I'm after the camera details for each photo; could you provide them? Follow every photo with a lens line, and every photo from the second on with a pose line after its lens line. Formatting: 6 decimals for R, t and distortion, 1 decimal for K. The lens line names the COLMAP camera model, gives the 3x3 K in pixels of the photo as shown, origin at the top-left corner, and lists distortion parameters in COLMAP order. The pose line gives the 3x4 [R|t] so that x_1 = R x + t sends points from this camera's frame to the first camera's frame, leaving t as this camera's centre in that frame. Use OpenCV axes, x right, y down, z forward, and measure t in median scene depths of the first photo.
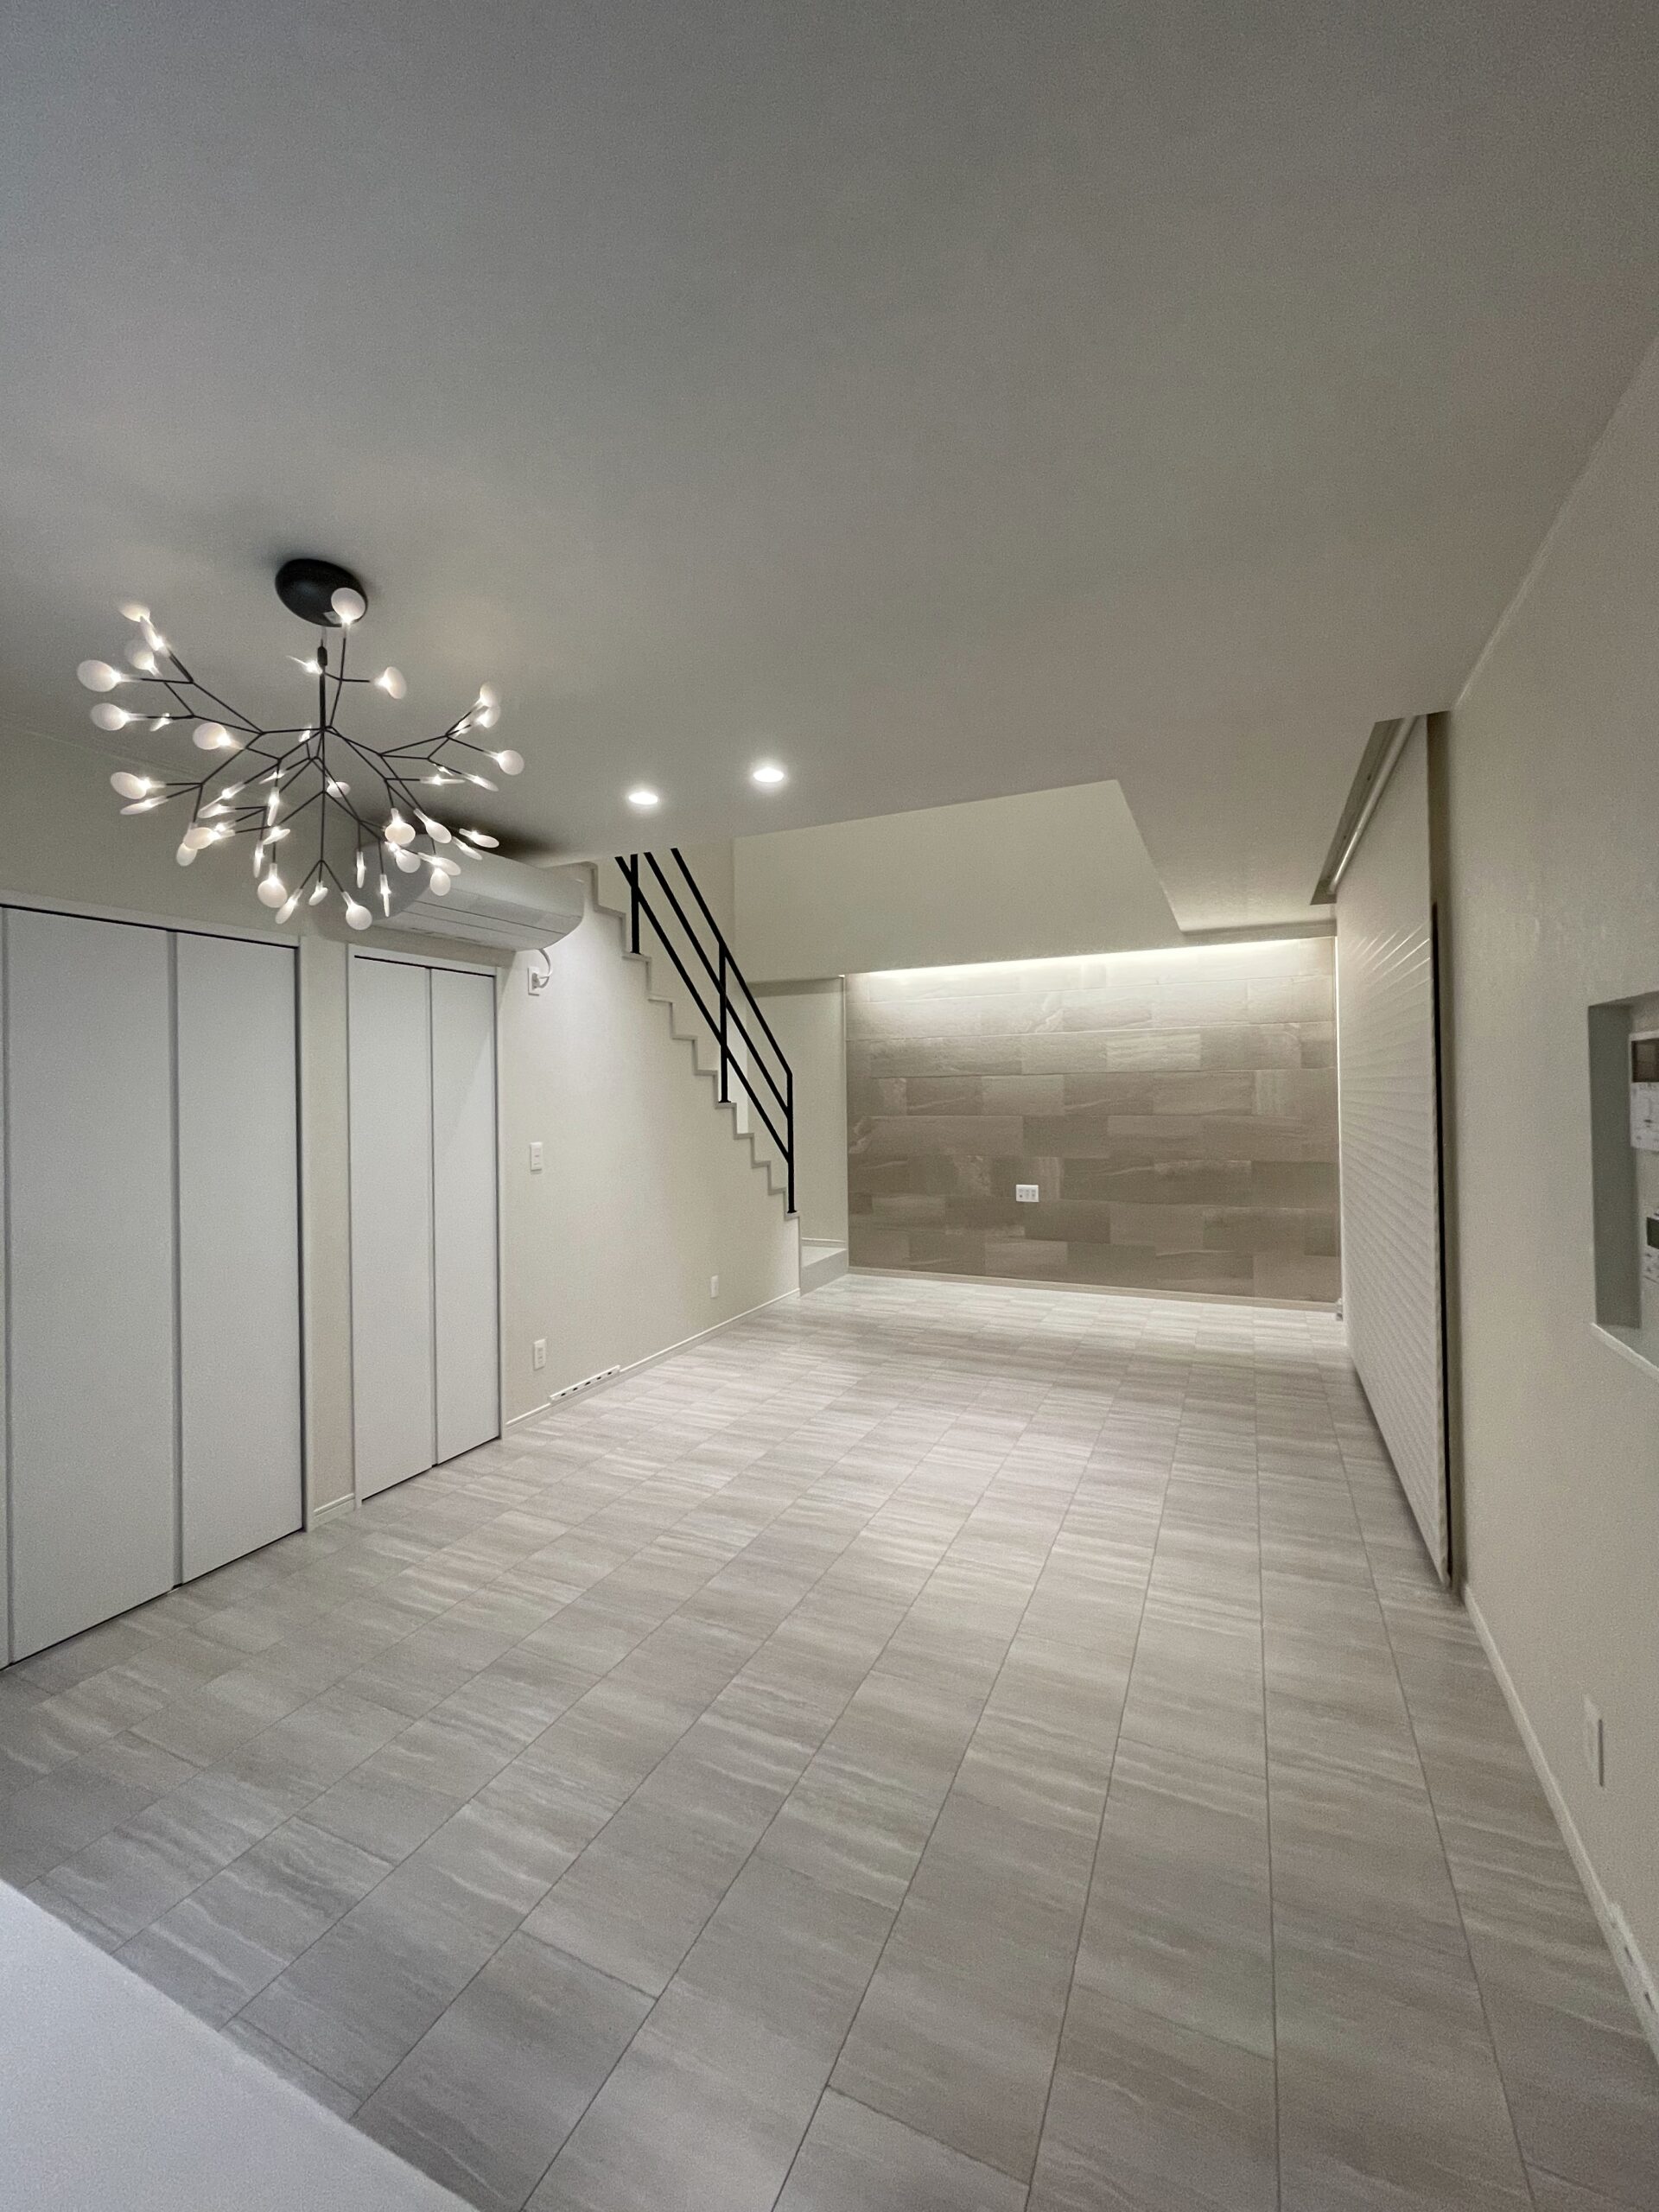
lens RADIAL K [[892.3, 0, 824.1], [0, 892.3, 1080.0], [0, 0, 1]] dist [-0.000667, -0.000467]
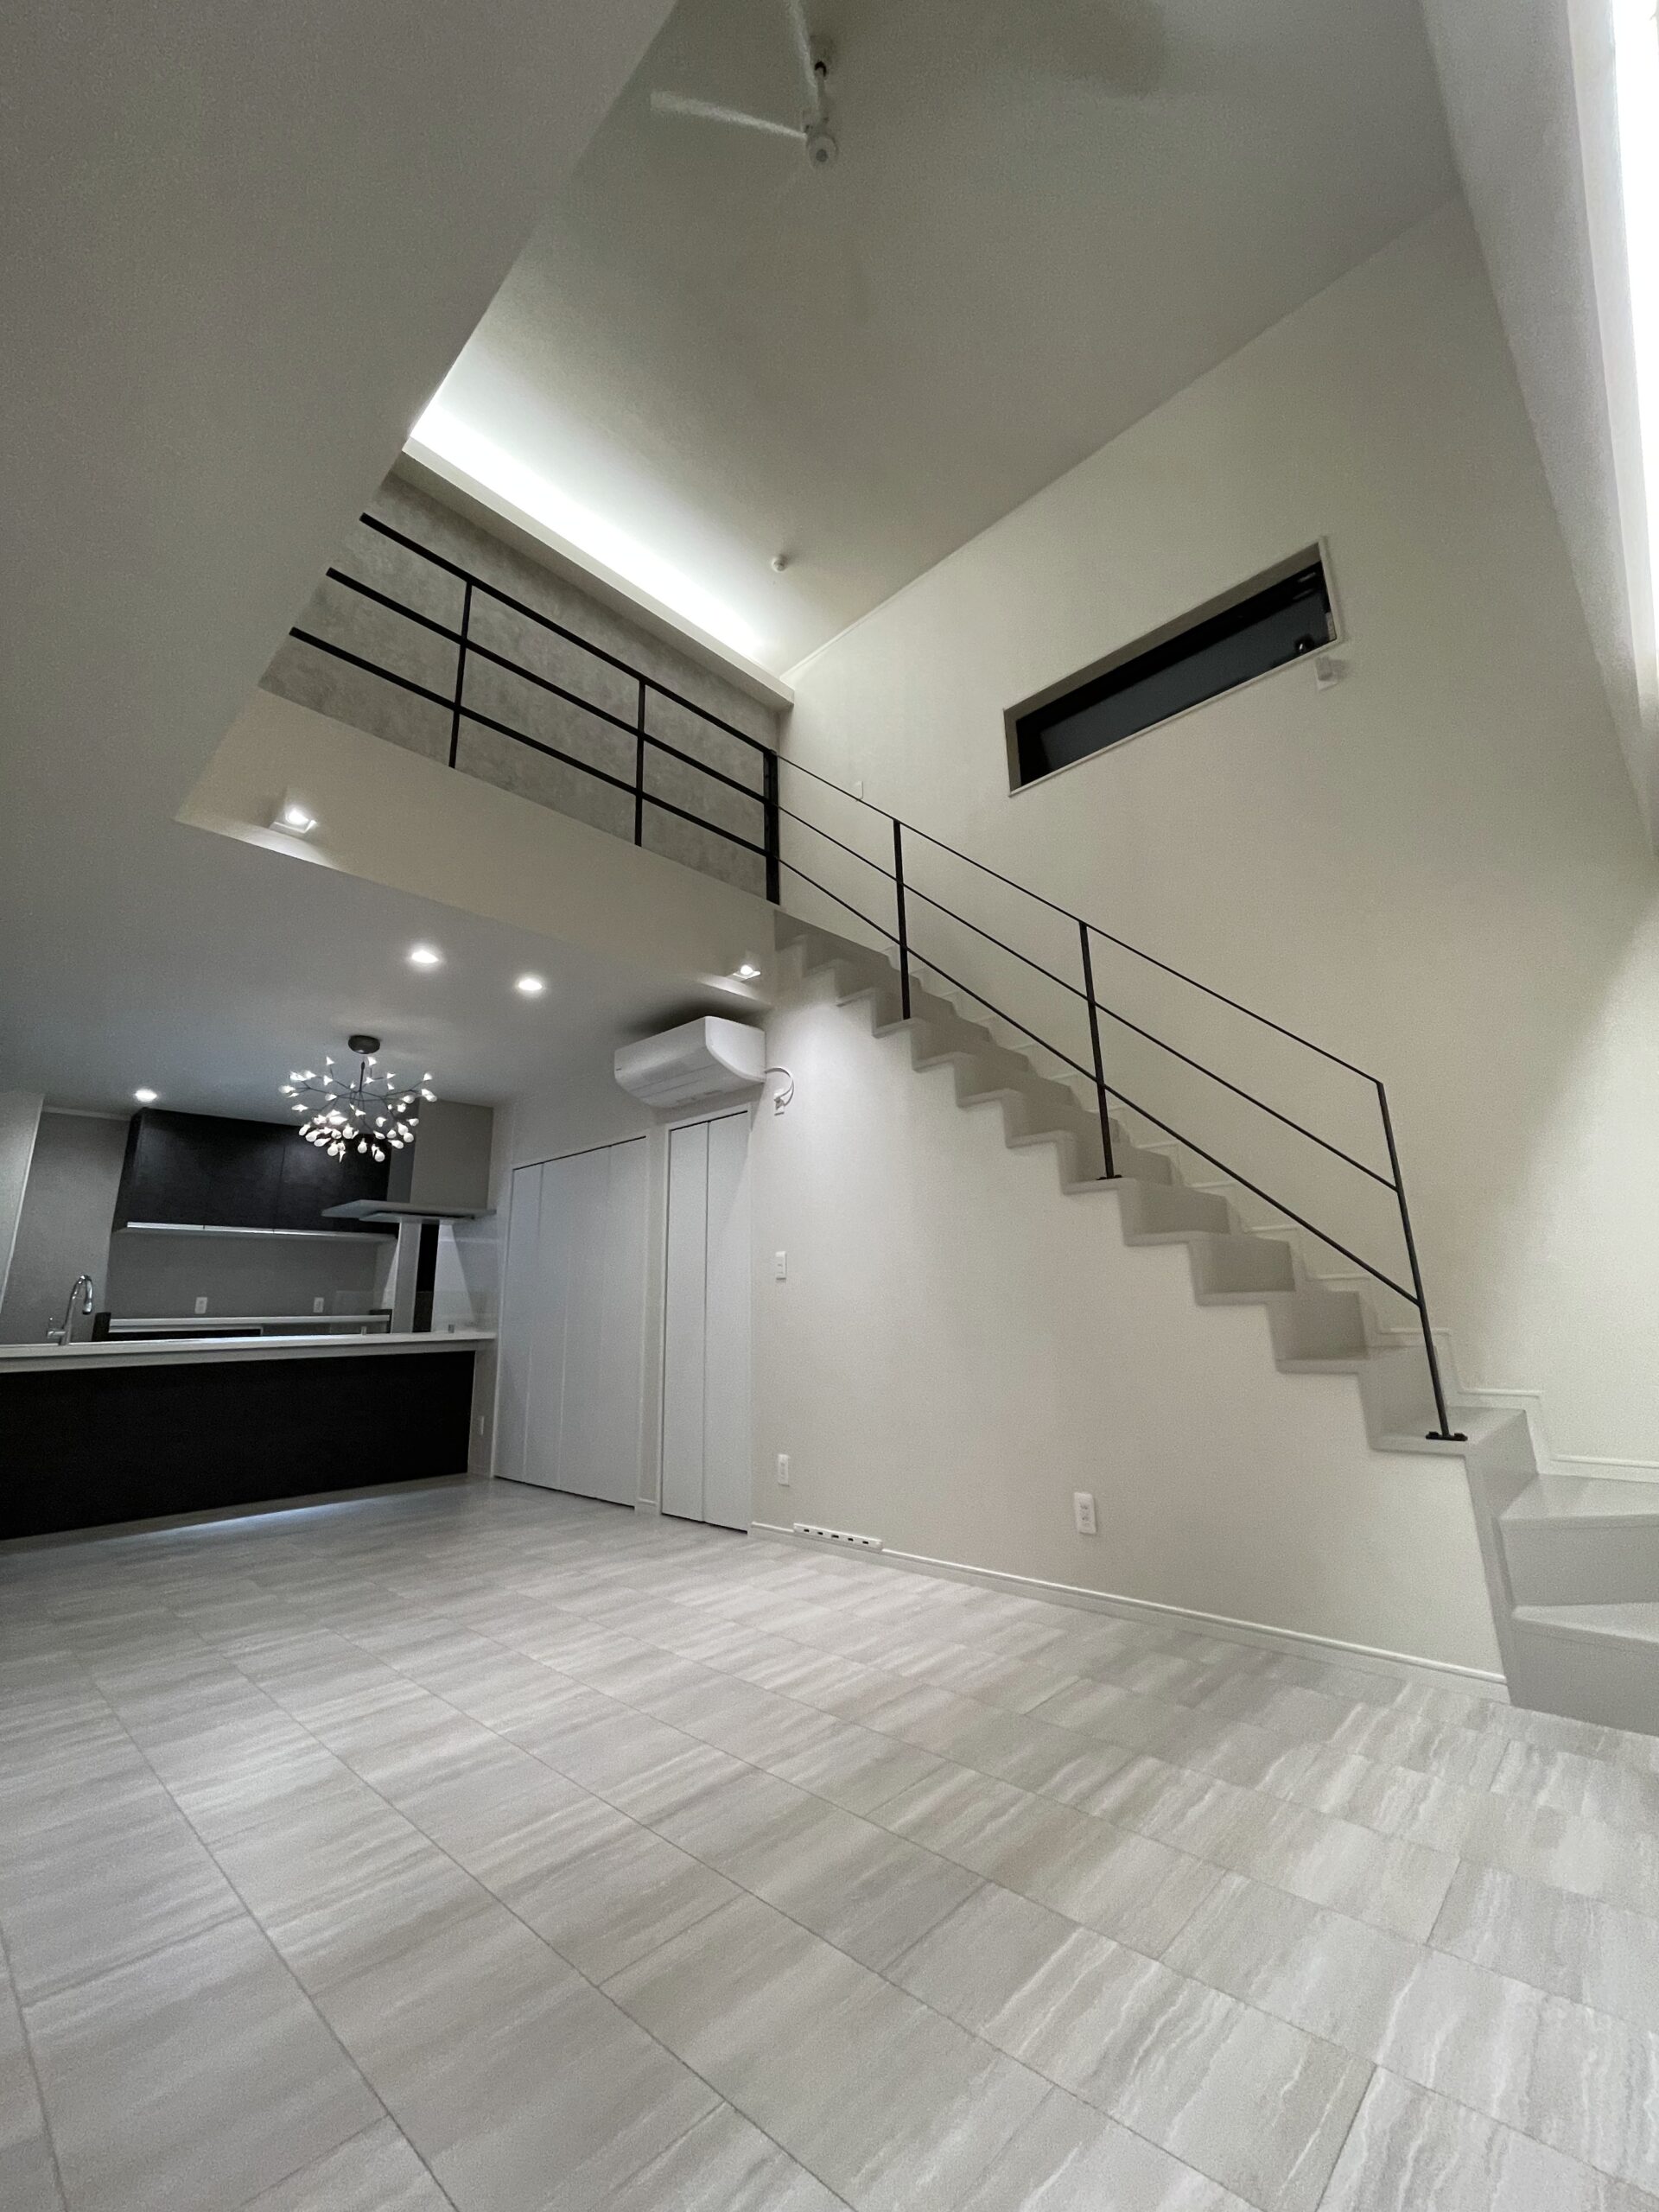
lens RADIAL K [[892.3, 0, 830.4], [0, 892.3, 1082.8], [0, 0, 1]] dist [-0.000667, -0.000467]
pose [[-0.317992, -0.215428, -0.923294, 0.556311], [0.040490, 0.969869, -0.240241, 0.109284], [0.947228, -0.113779, -0.299688, 1.159859]]
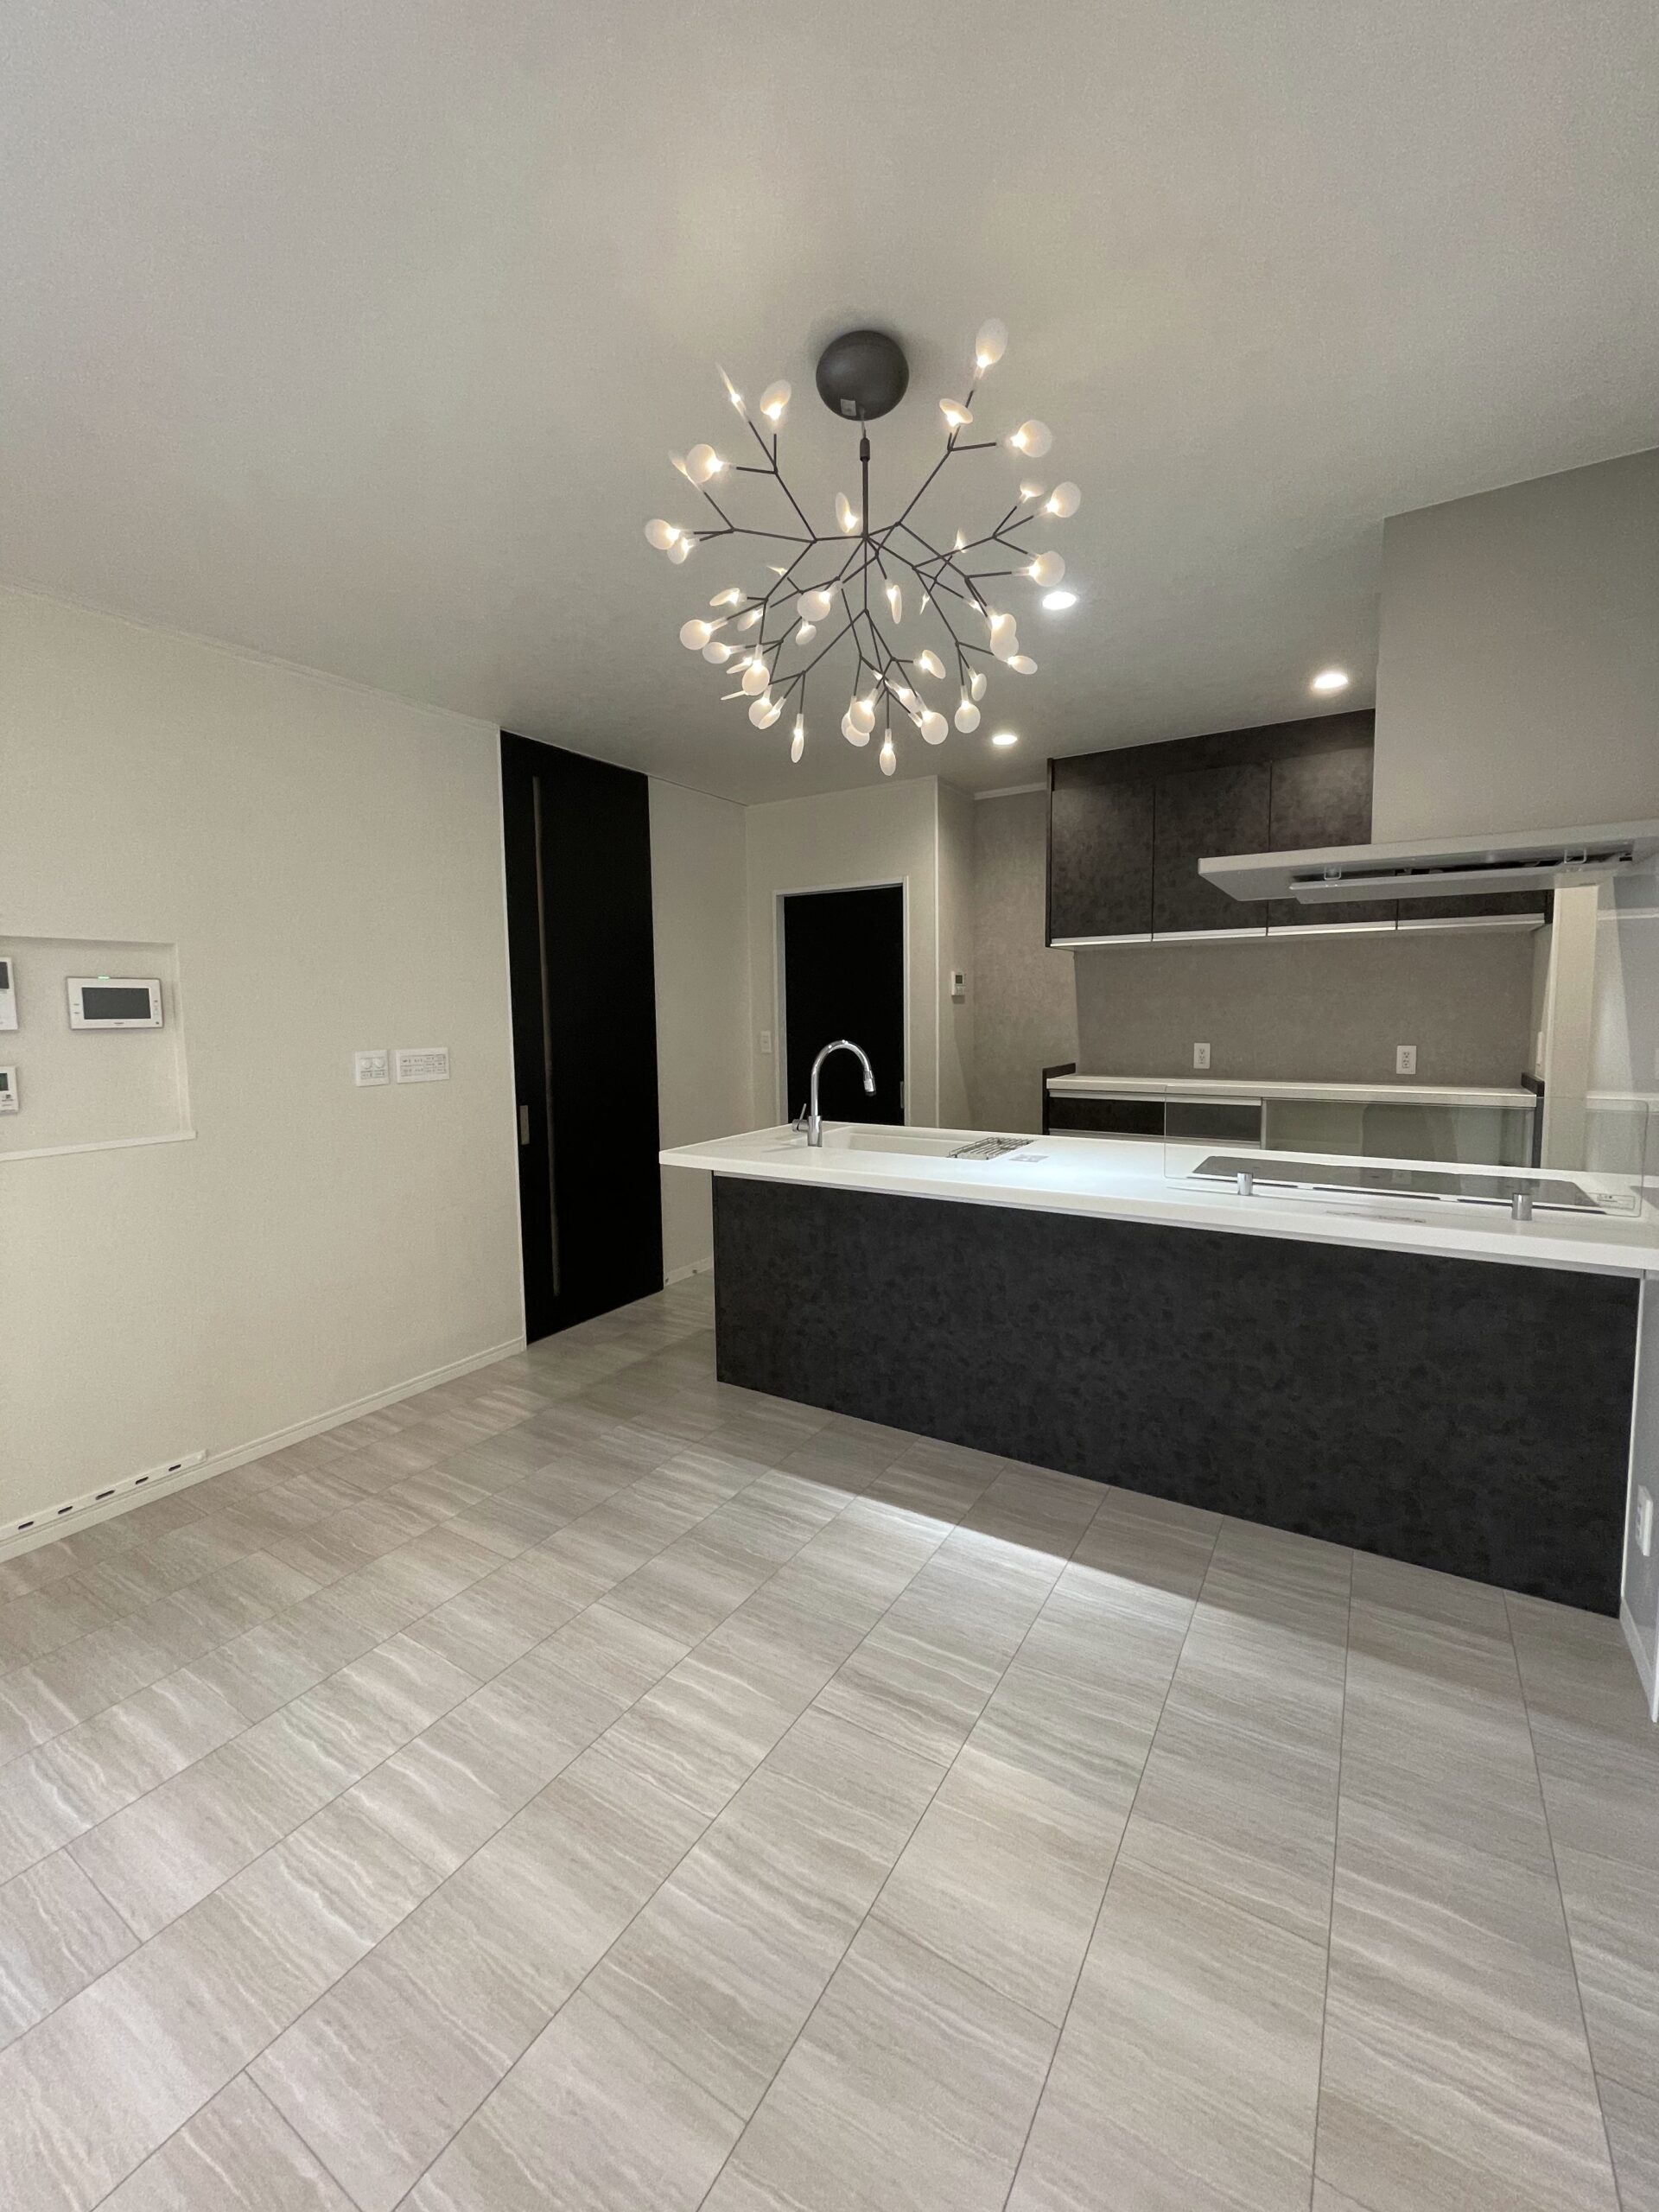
lens RADIAL K [[892.3, 0, 814.8], [0, 892.3, 1104.8], [0, 0, 1]] dist [-0.000667, -0.000467]
pose [[-0.991342, 0.009978, 0.130925, -0.221886], [0.022307, 0.995412, 0.093040, 0.029857], [-0.129396, 0.095155, -0.987017, 0.694477]]
